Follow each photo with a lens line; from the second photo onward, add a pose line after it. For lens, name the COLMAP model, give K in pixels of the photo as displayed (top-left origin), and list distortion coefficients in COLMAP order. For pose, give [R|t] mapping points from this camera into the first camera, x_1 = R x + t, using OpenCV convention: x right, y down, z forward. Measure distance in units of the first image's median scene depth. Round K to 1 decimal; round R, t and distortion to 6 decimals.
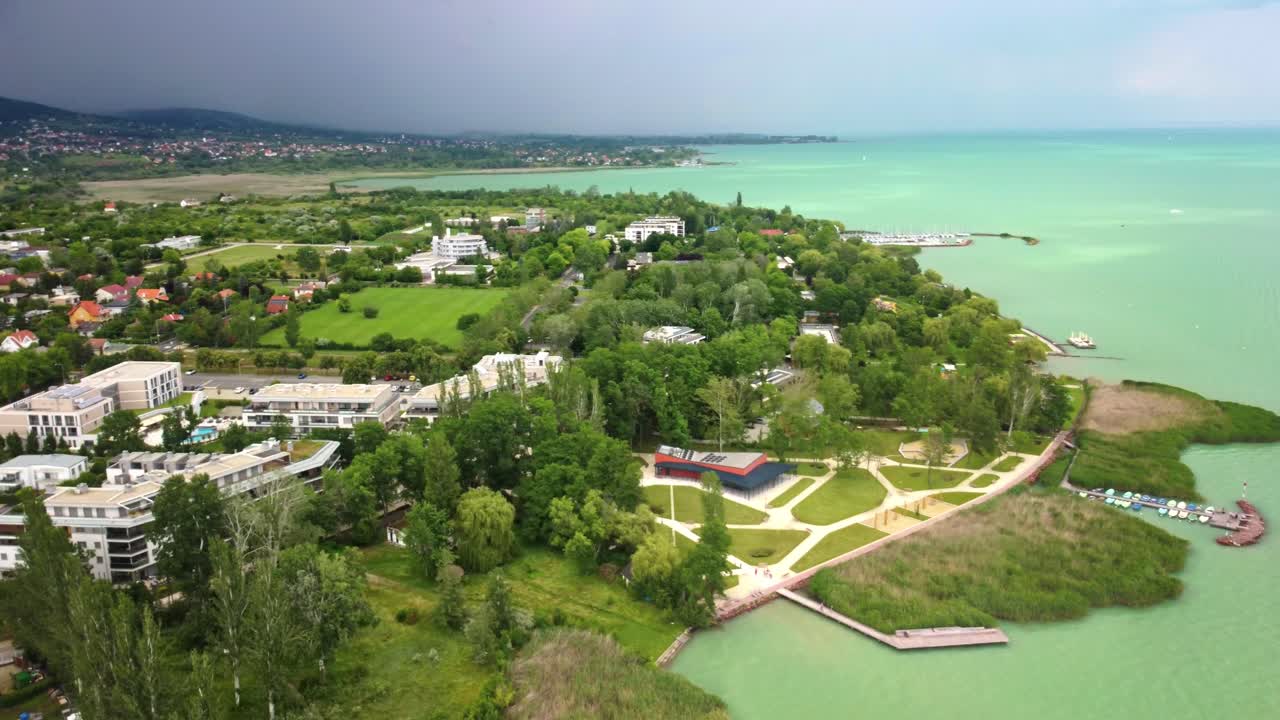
lens RADIAL K [[1001.6, 0, 640.0], [0, 1001.6, 360.0], [0, 0, 1]] dist [-0.013198, 0.000491]
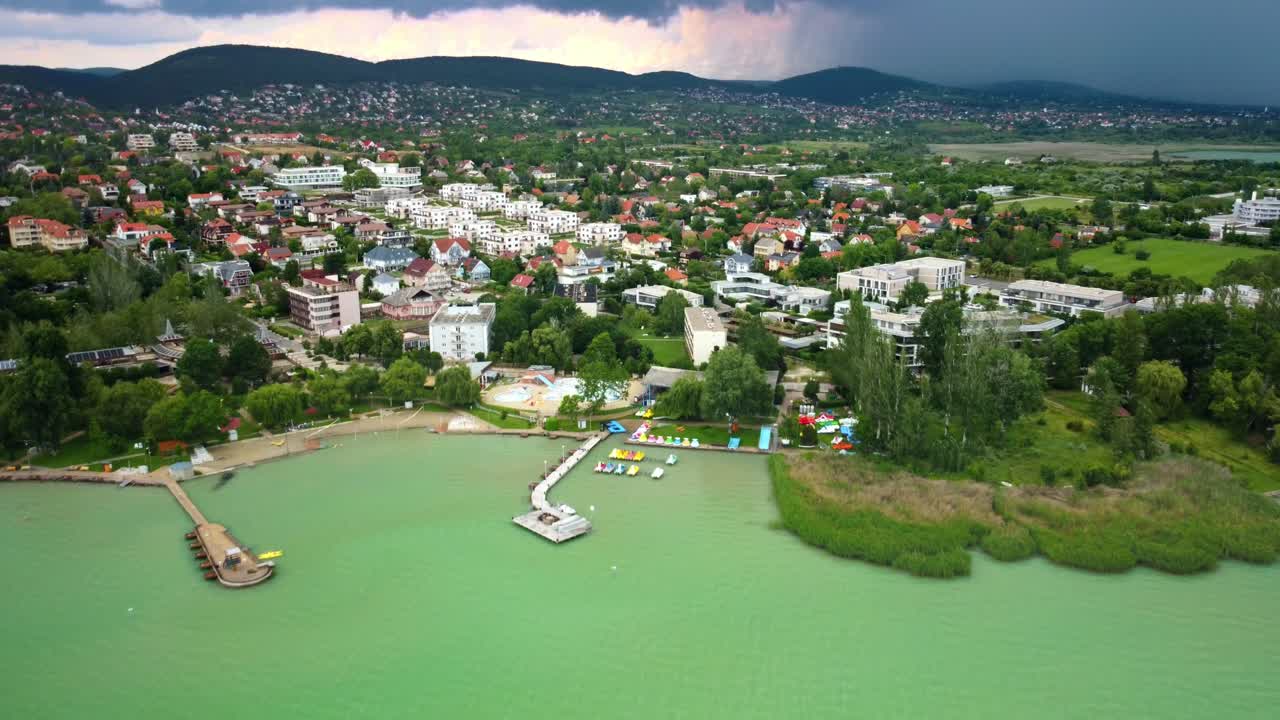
lens RADIAL K [[1001.6, 0, 640.0], [0, 1001.6, 360.0], [0, 0, 1]] dist [-0.013198, 0.000491]
pose [[0.709437, 0.176426, -0.682329, 0.078700], [-0.159301, 0.983246, 0.088603, 0.041555], [0.686530, 0.045837, 0.725656, -0.121803]]
